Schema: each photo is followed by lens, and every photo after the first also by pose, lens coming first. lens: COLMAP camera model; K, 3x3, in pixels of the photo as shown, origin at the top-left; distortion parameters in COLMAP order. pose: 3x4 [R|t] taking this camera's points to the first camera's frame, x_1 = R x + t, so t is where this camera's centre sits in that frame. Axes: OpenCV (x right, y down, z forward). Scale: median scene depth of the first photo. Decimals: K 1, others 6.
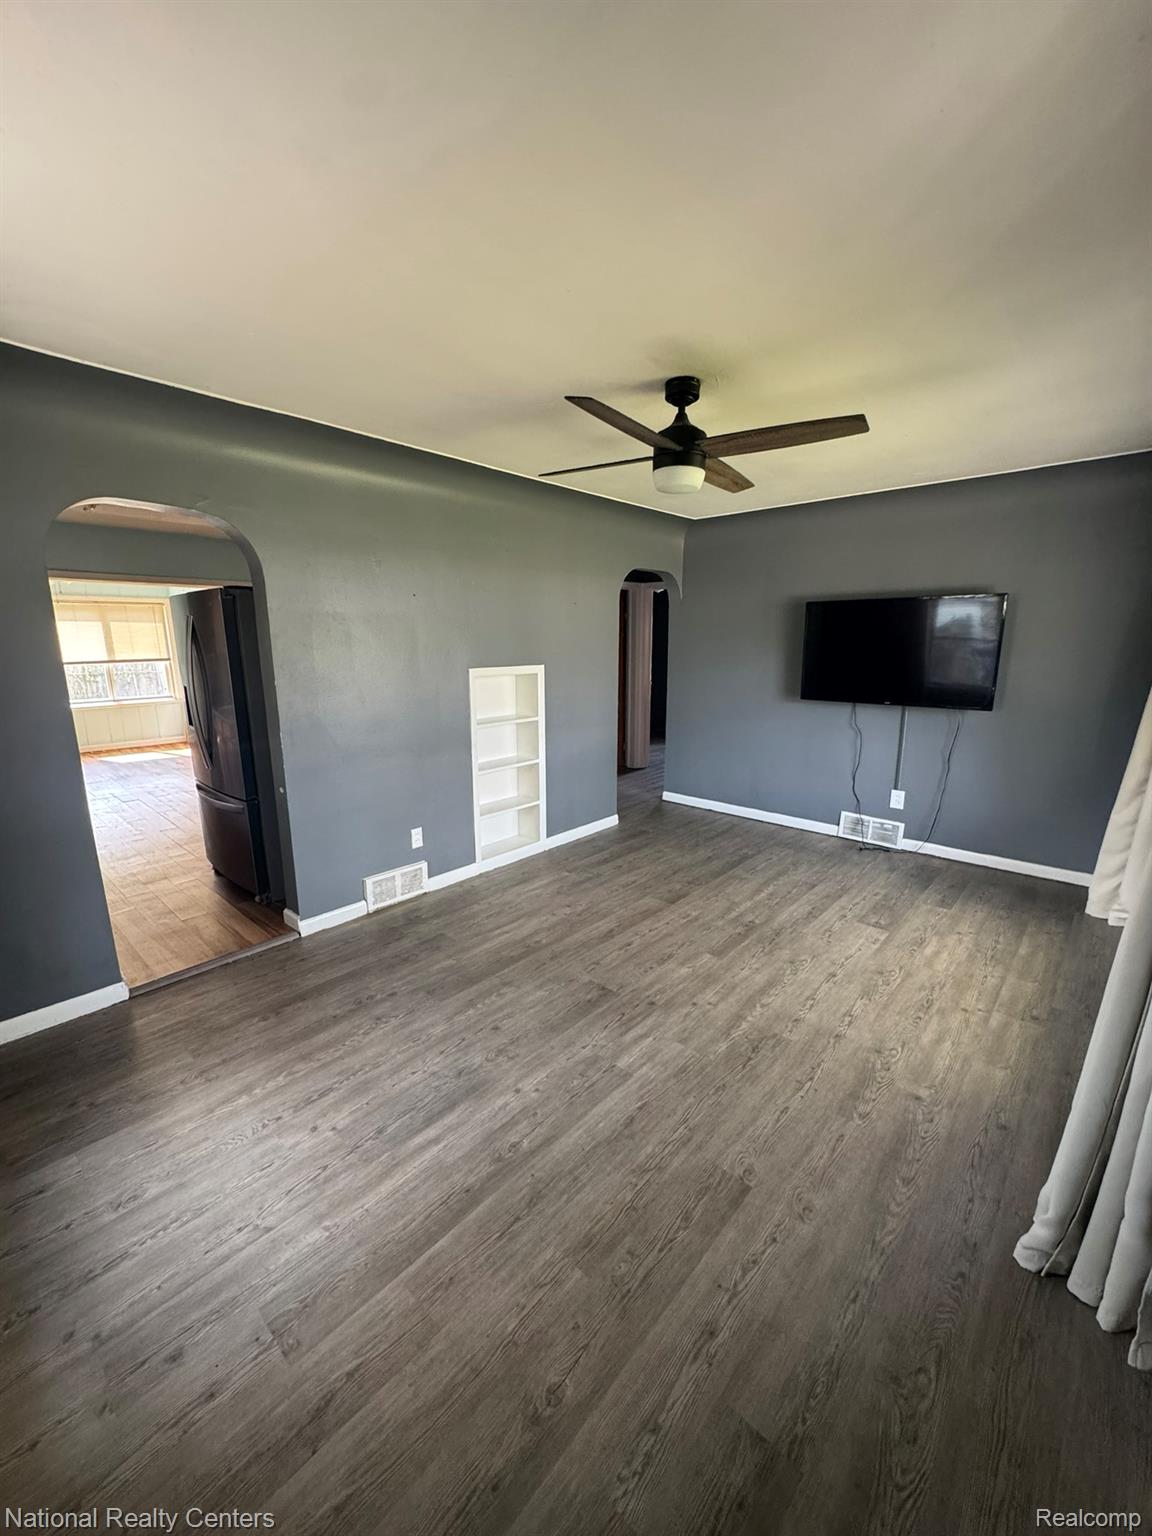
lens RADIAL K [[615.3, 0, 575.3], [0, 615.3, 773.6], [0, 0, 1]] dist [0.000527, -0.000025]
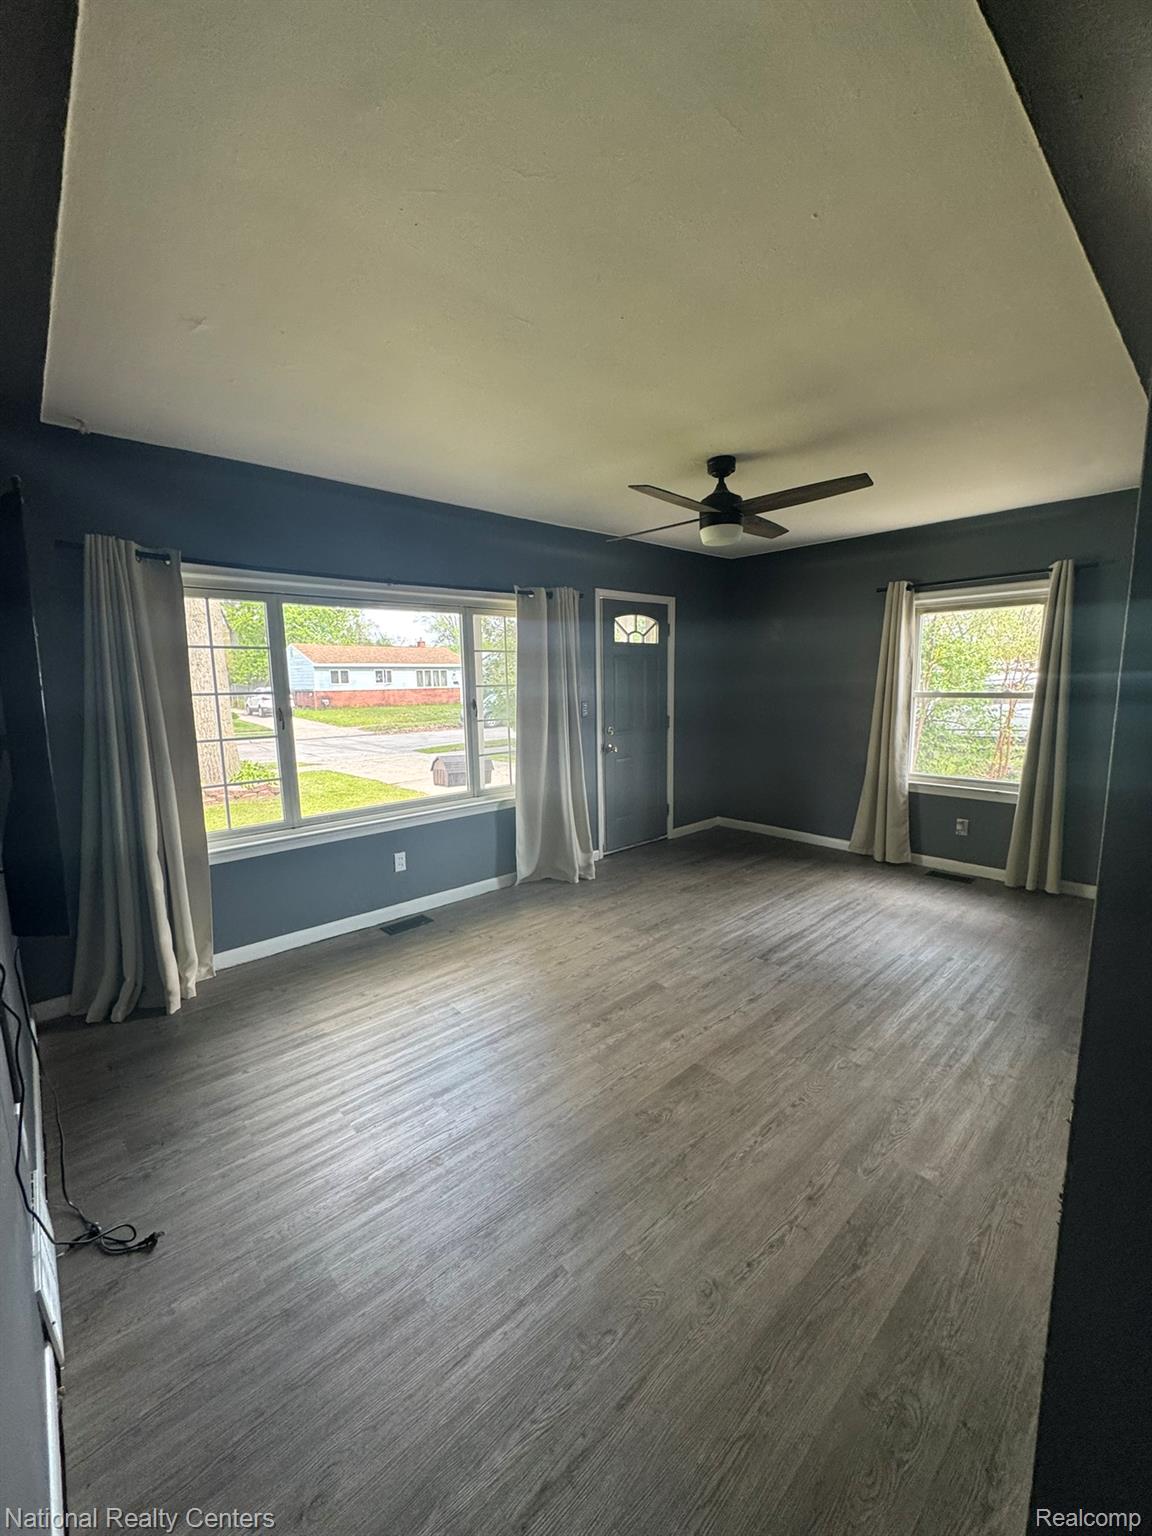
lens RADIAL K [[615.3, 0, 575.5], [0, 615.3, 765.7], [0, 0, 1]] dist [0.000527, -0.000025]
pose [[-0.995070, 0.005239, 0.099037, 0.285127], [0.040210, 0.934156, 0.354593, -0.417191], [-0.090659, 0.356827, -0.929761, 1.963923]]
